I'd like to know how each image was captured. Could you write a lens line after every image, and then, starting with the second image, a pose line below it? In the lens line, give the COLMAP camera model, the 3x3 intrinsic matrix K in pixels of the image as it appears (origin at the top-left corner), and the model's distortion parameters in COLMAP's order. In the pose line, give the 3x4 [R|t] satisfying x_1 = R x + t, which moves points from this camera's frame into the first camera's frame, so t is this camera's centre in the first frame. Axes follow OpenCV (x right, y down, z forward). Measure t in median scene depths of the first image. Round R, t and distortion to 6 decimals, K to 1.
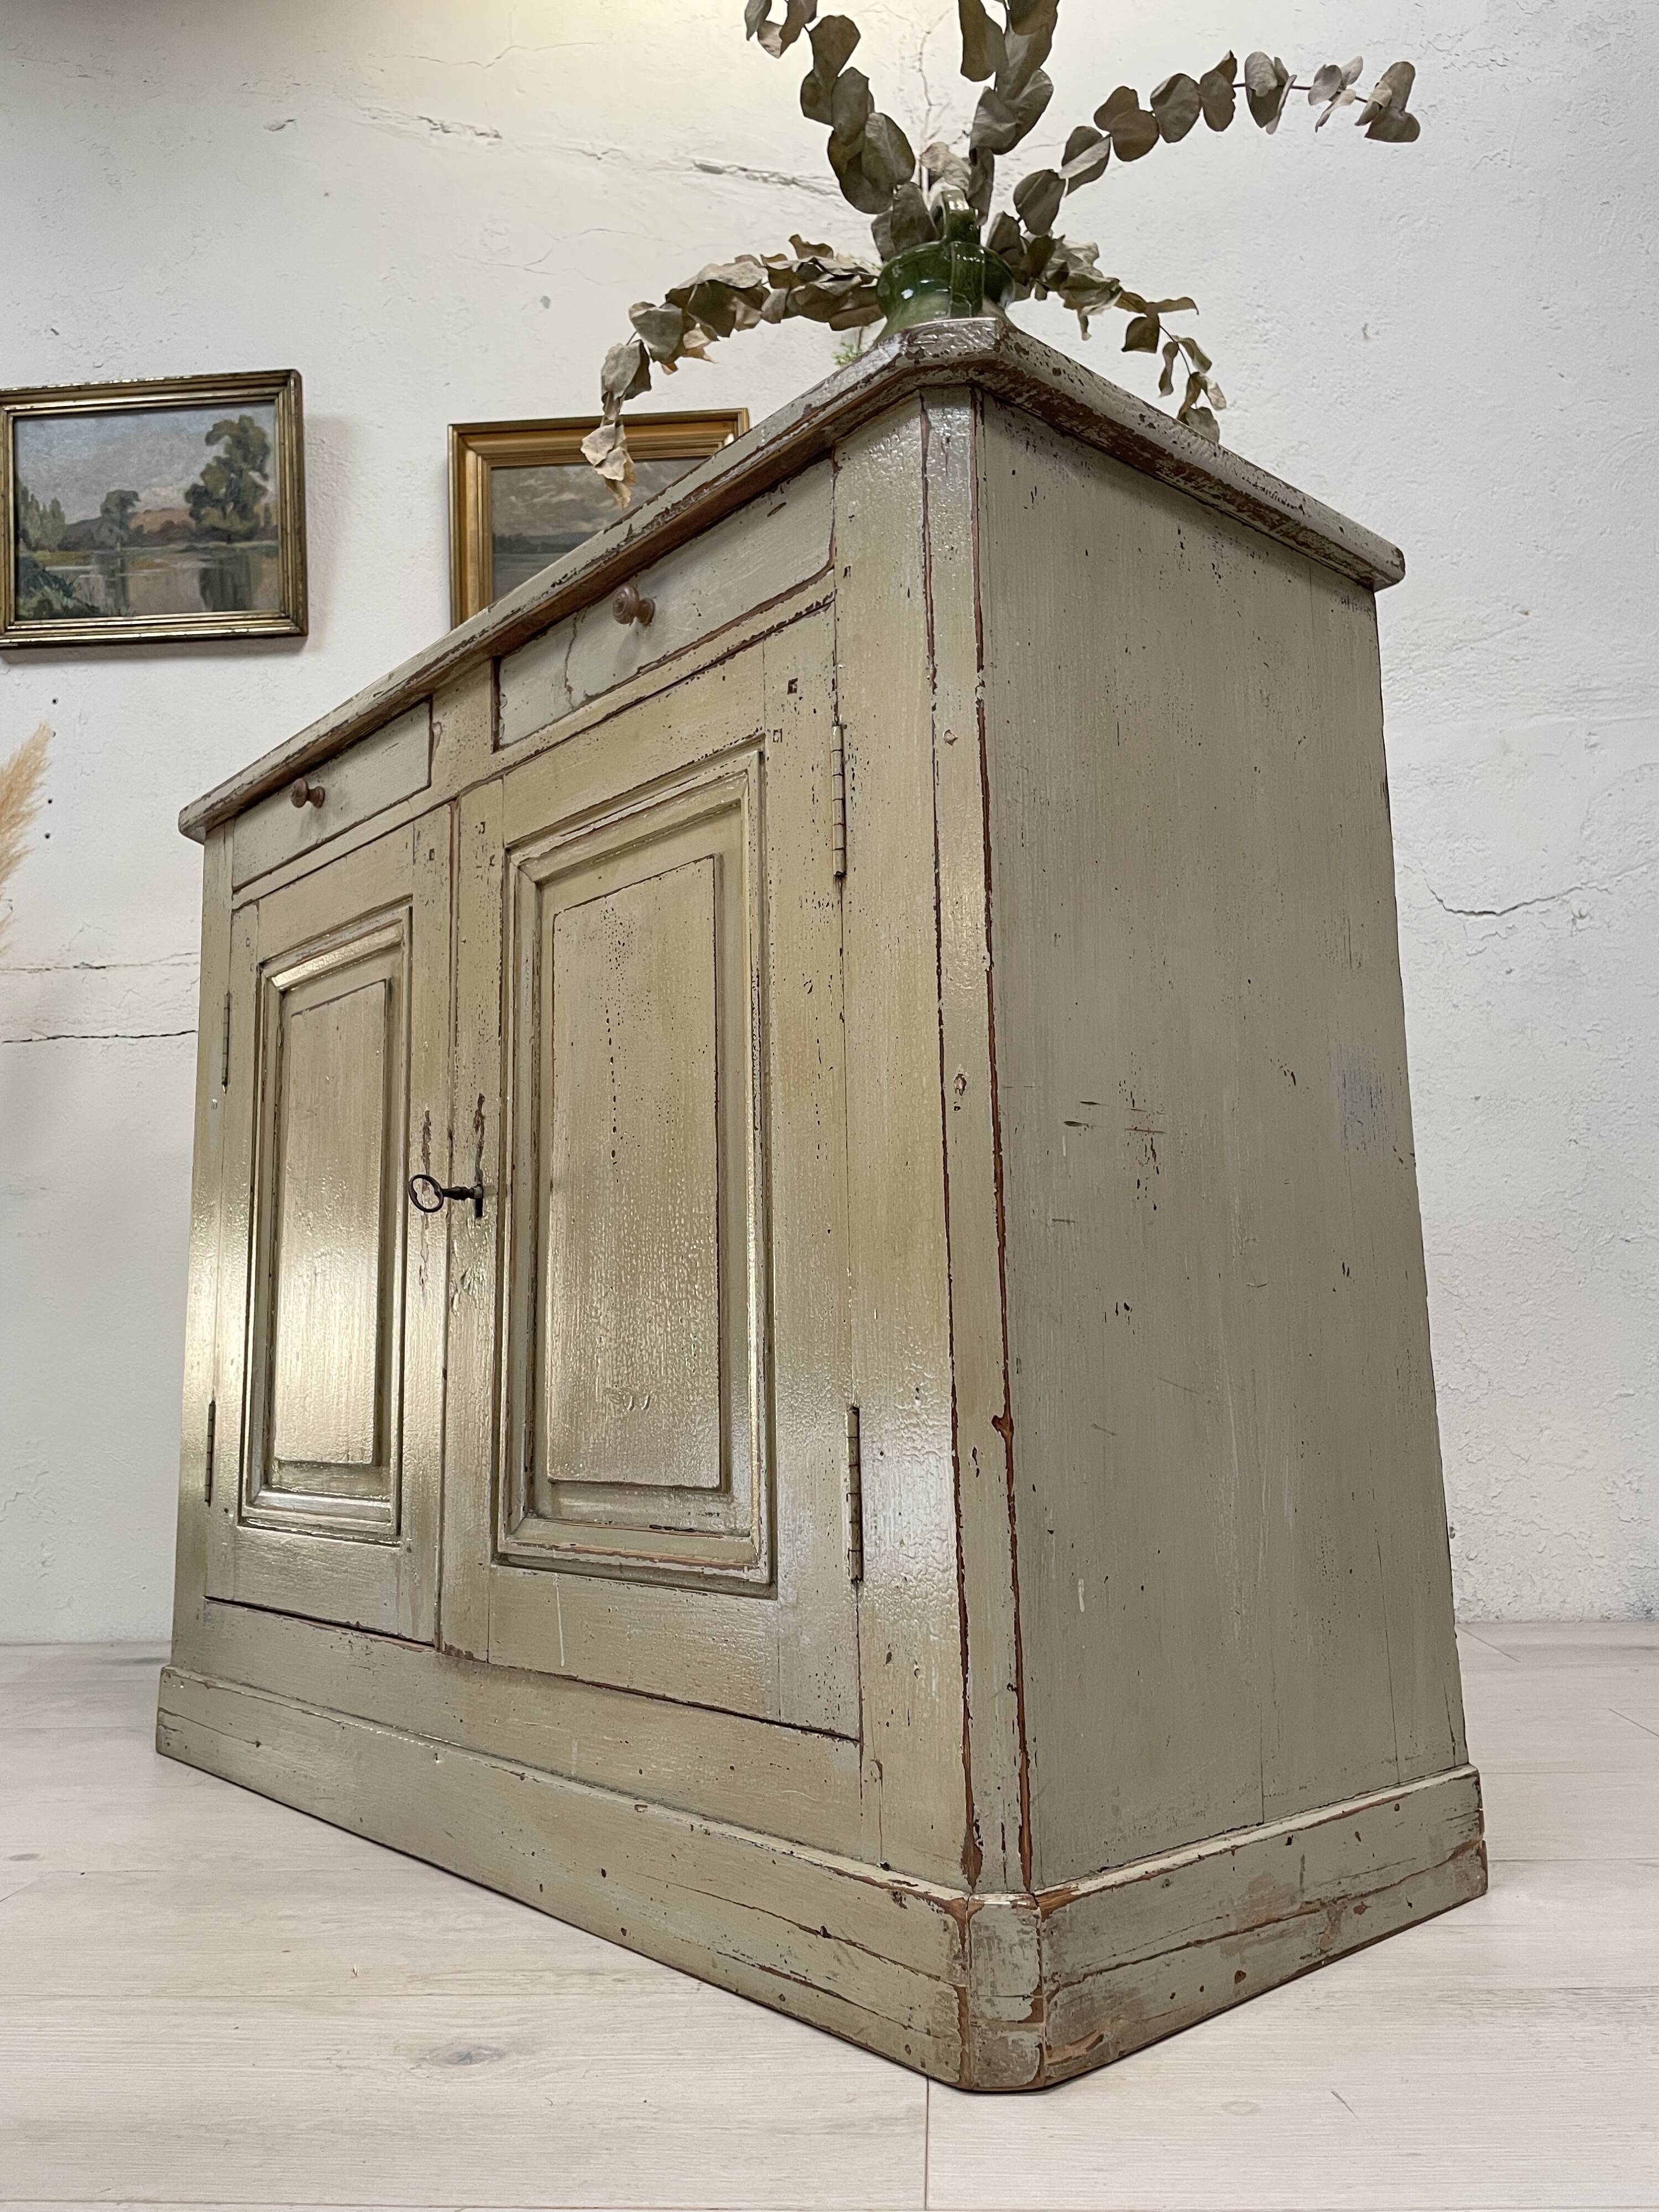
lens RADIAL K [[1670.0, 0, 832.6], [0, 1670.0, 1094.6], [0, 0, 1]] dist [0.086160, -0.109577]
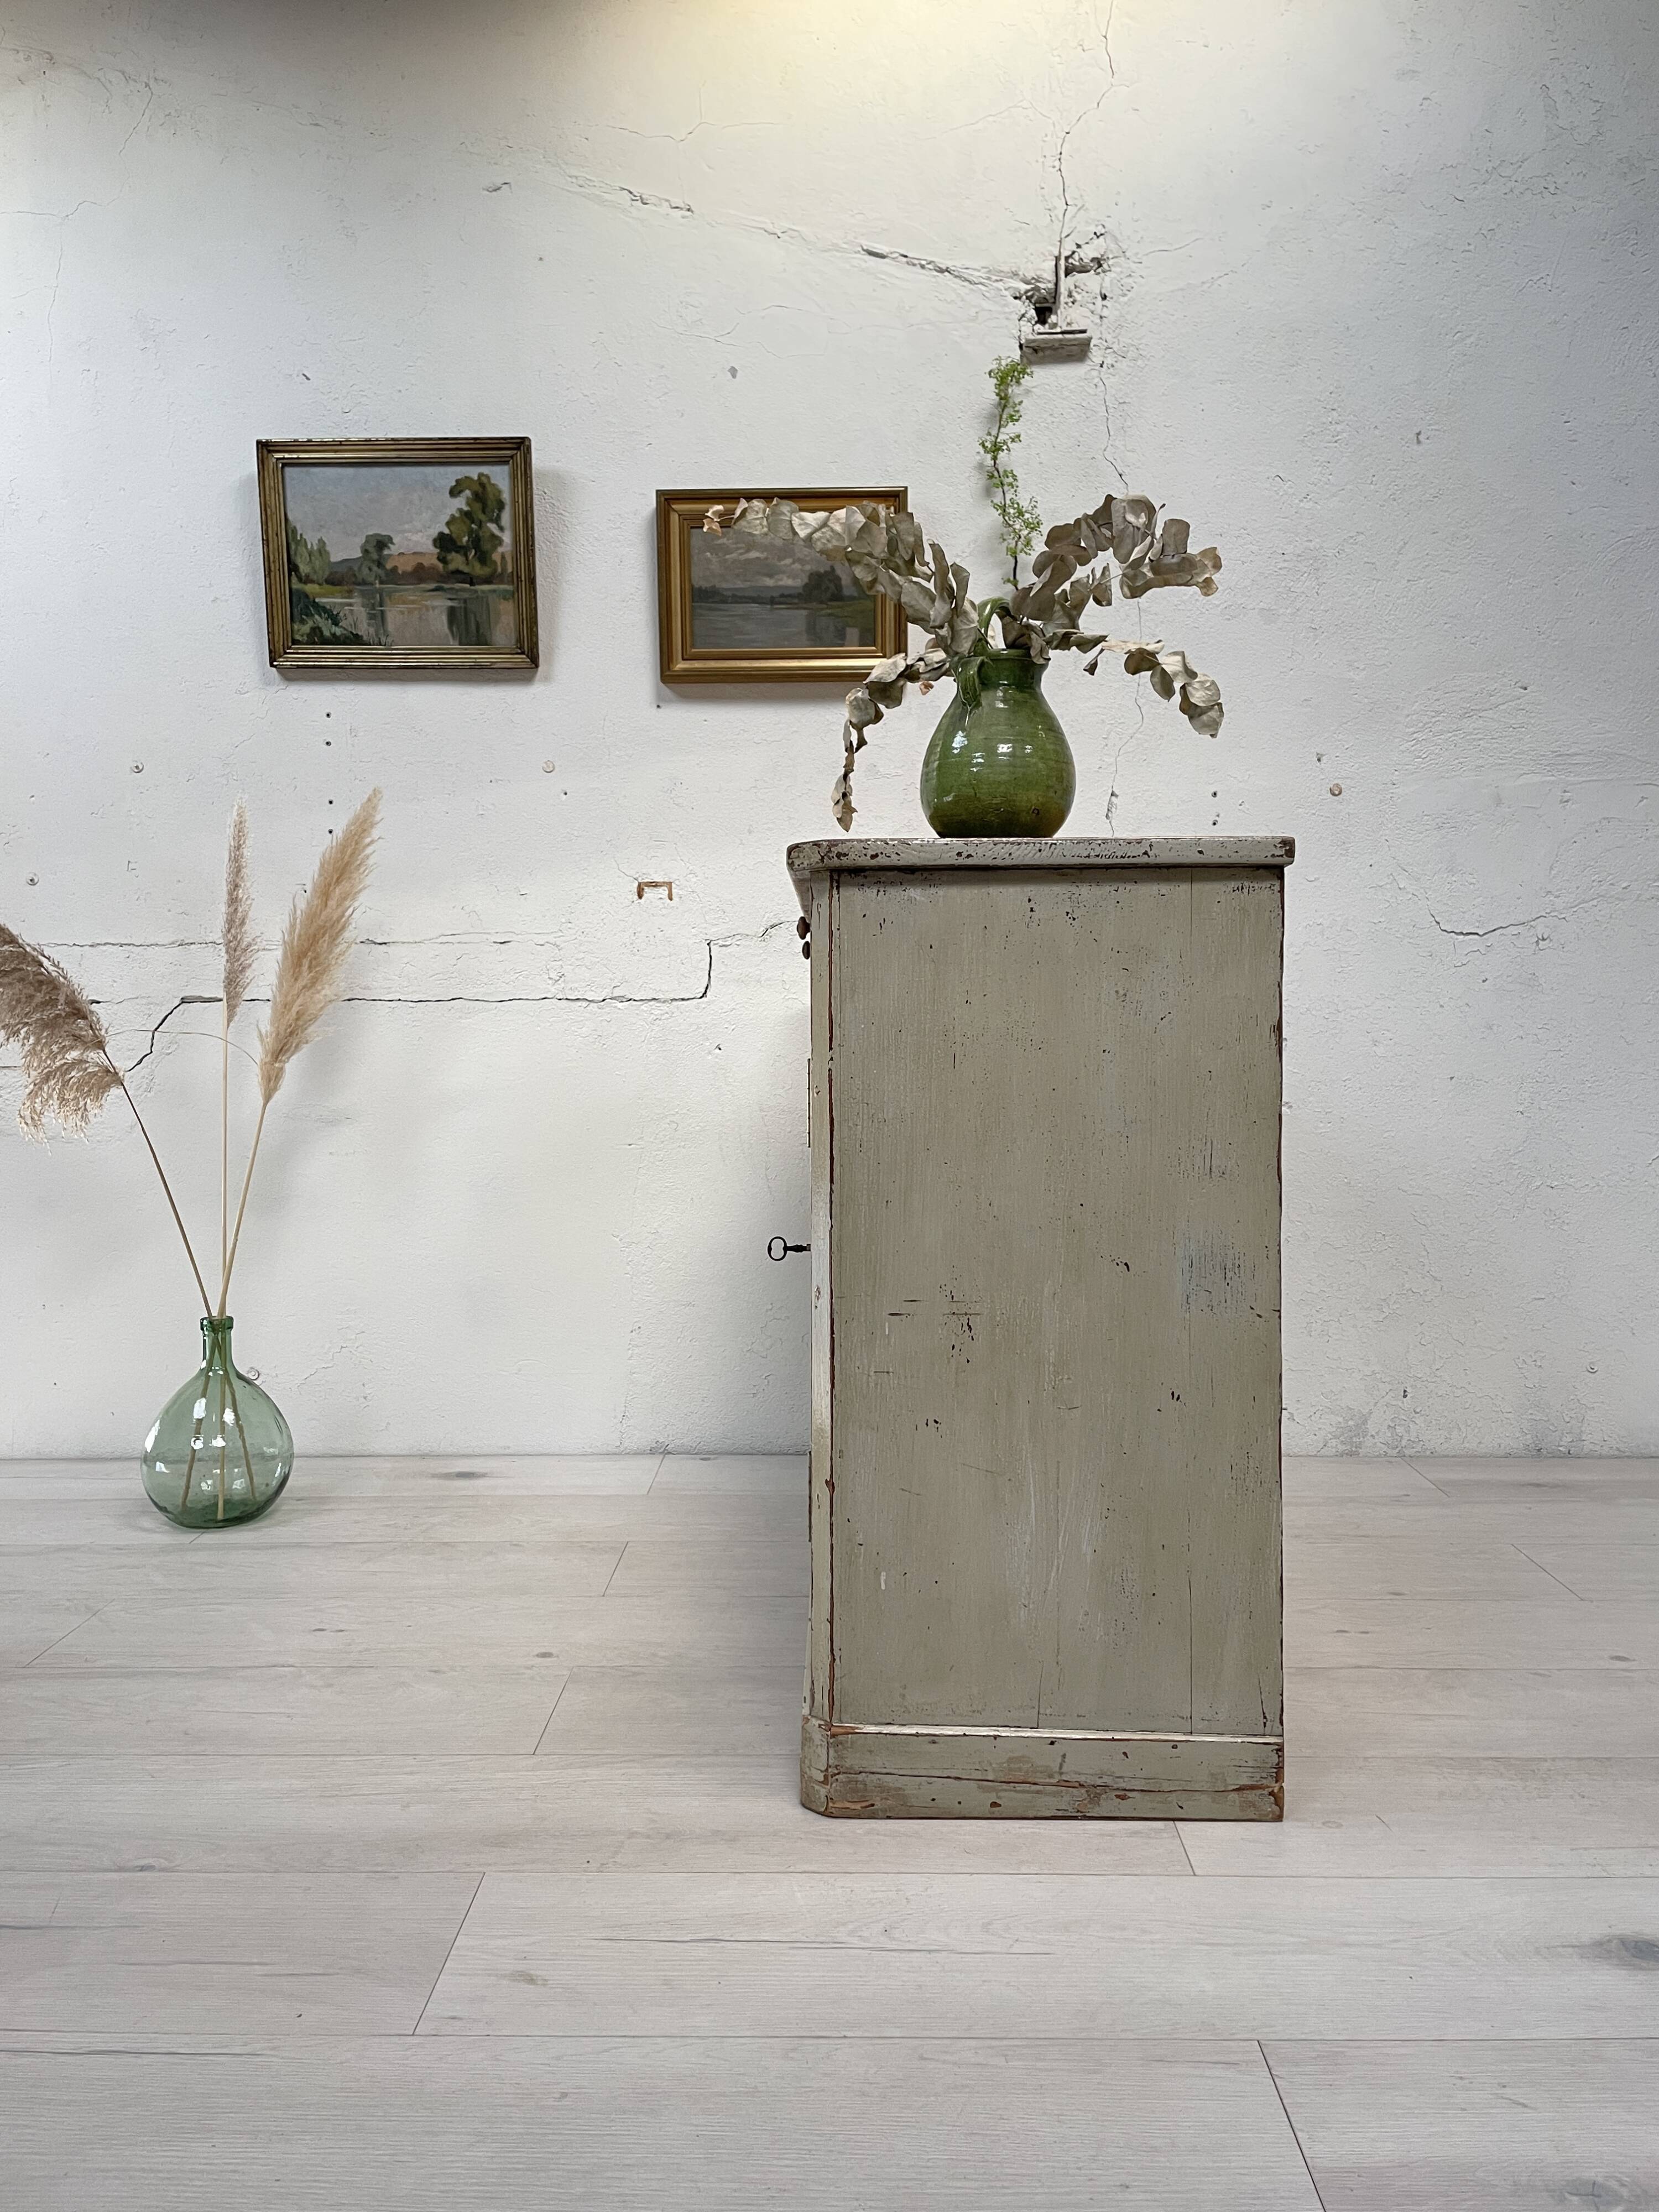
lens RADIAL K [[1670.0, 0, 830.1], [0, 1670.0, 1096.5], [0, 0, 1]] dist [0.086160, -0.109577]
pose [[0.998824, 0.016938, 0.045423, -0.150434], [-0.025096, 0.982312, 0.185560, -0.197953], [-0.041476, -0.186482, 0.981583, -0.255449]]
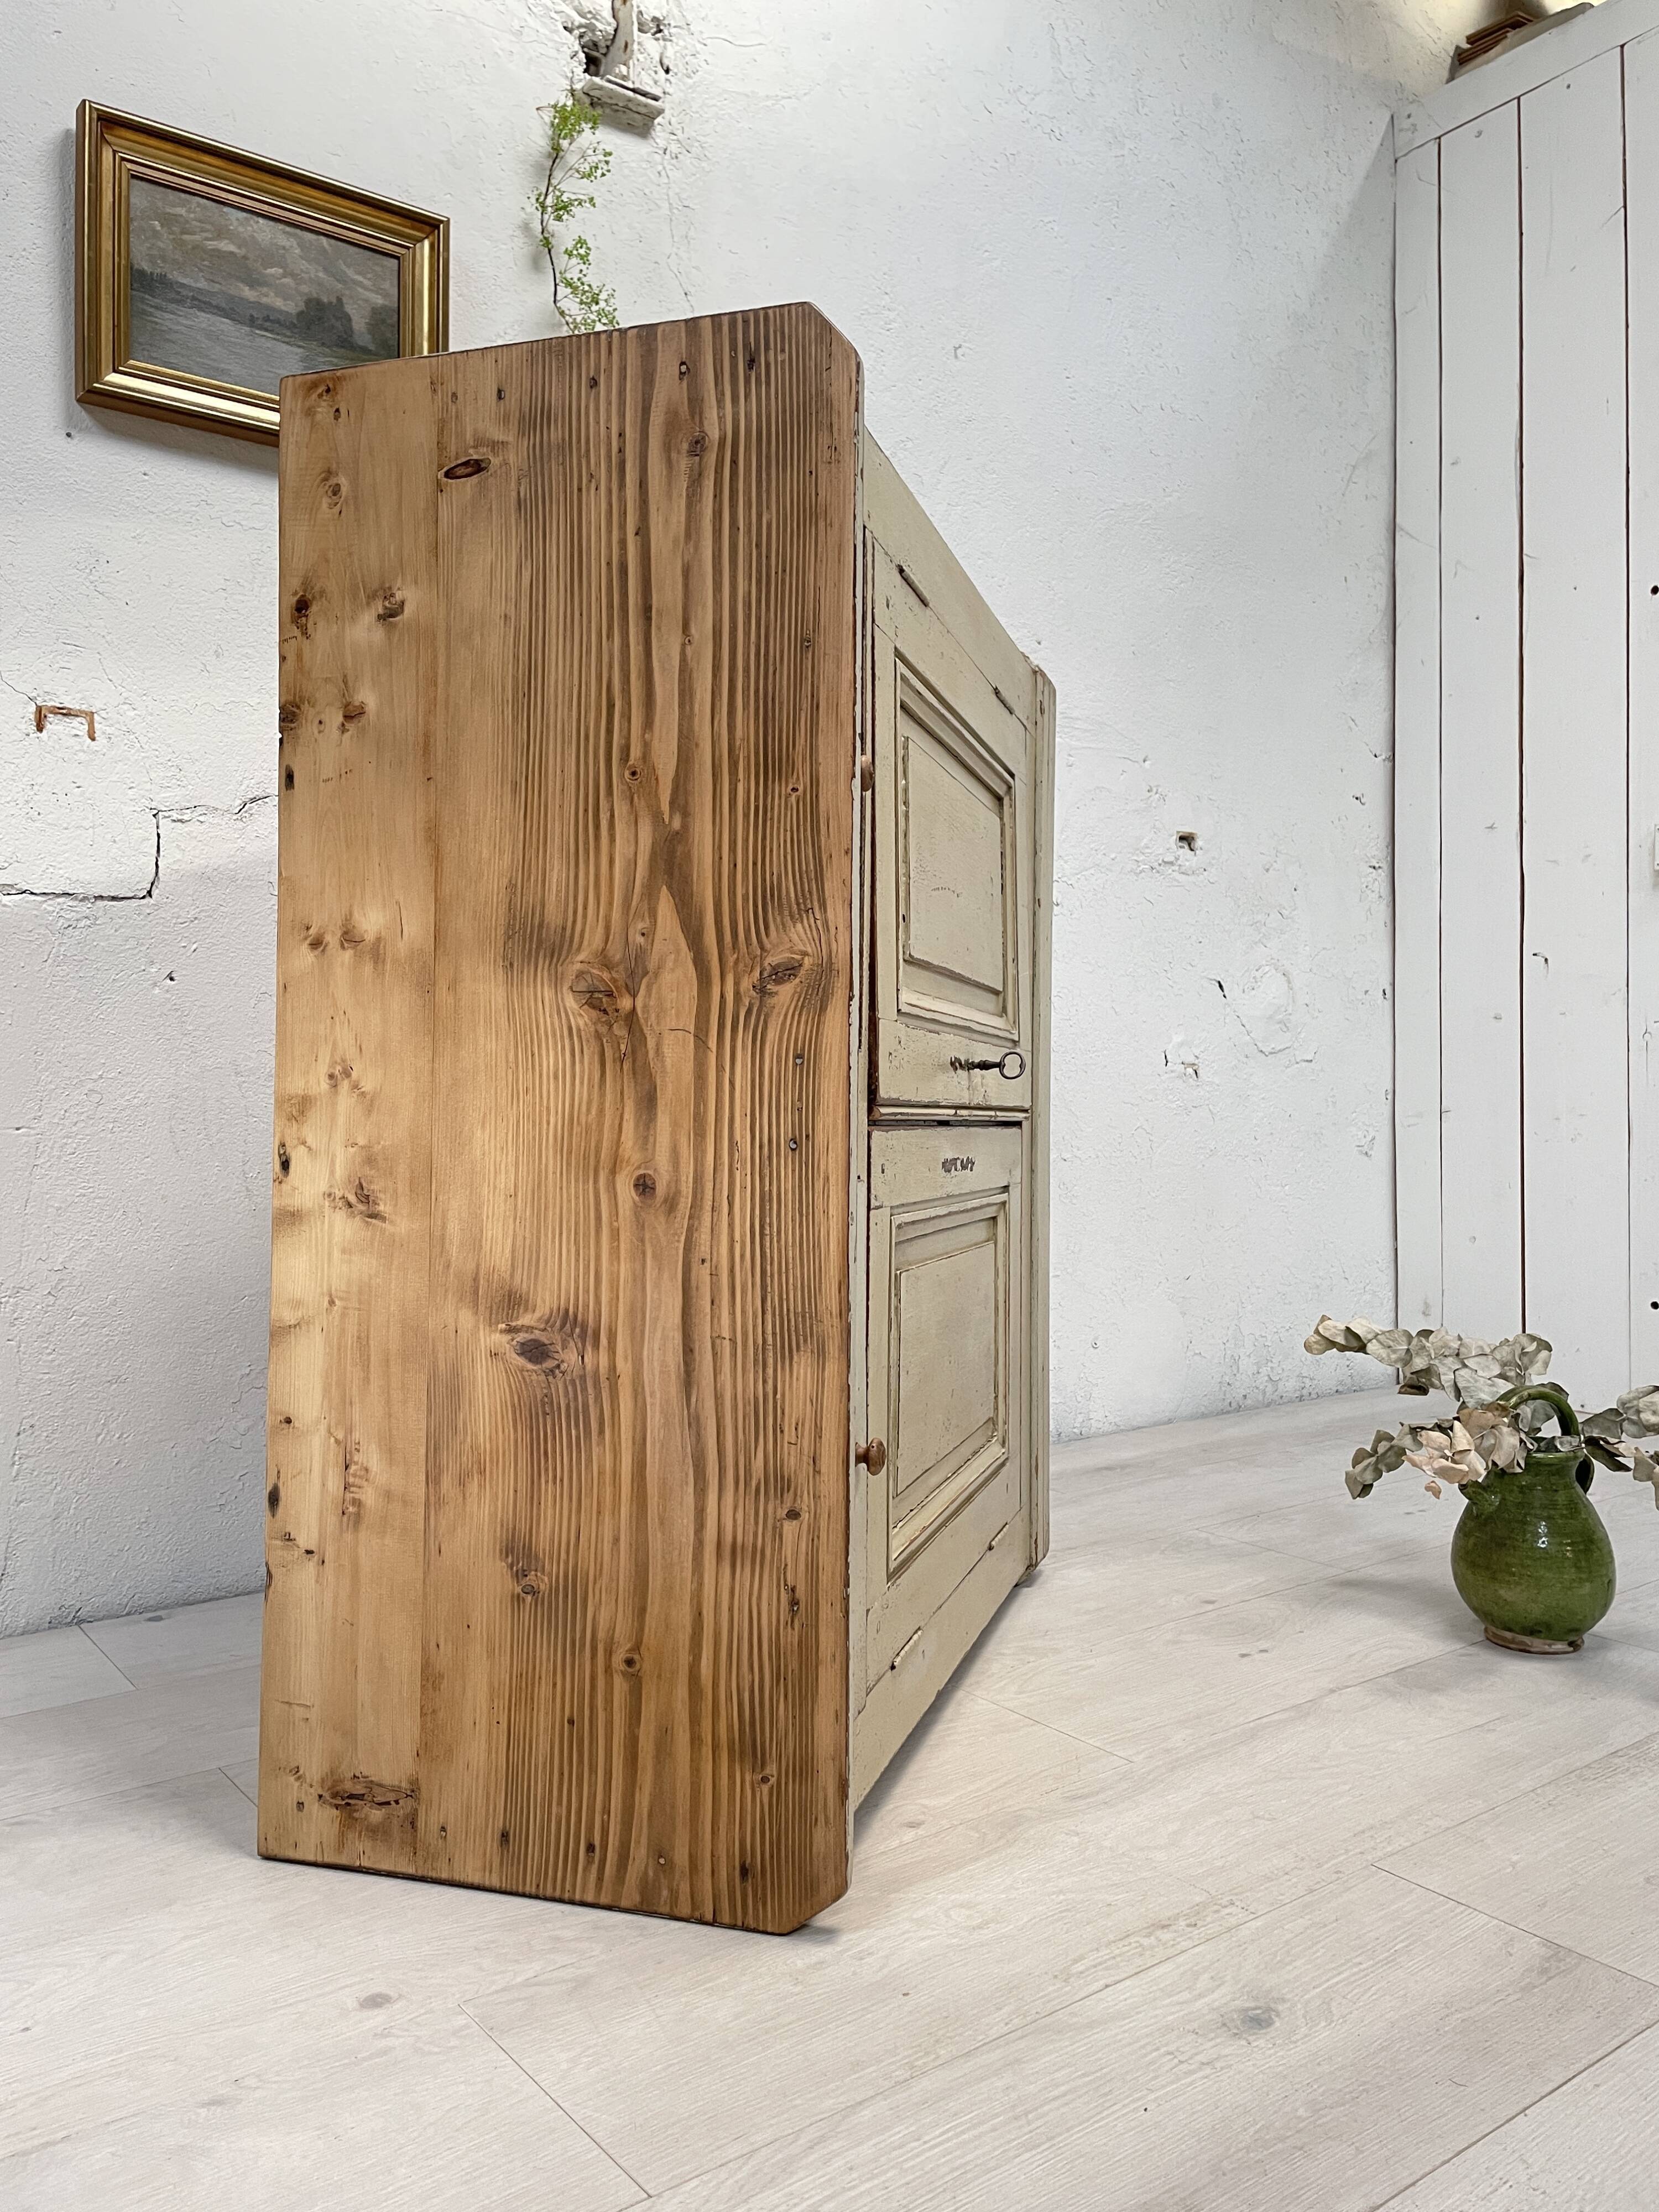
lens RADIAL K [[1670.0, 0, 831.5], [0, 1670.0, 1095.2], [0, 0, 1]] dist [0.086160, -0.109577]
pose [[0.757495, 0.019983, 0.652535, -0.460182], [-0.113367, 0.988372, 0.101334, -0.066416], [-0.642923, -0.150736, 0.750952, 0.137975]]
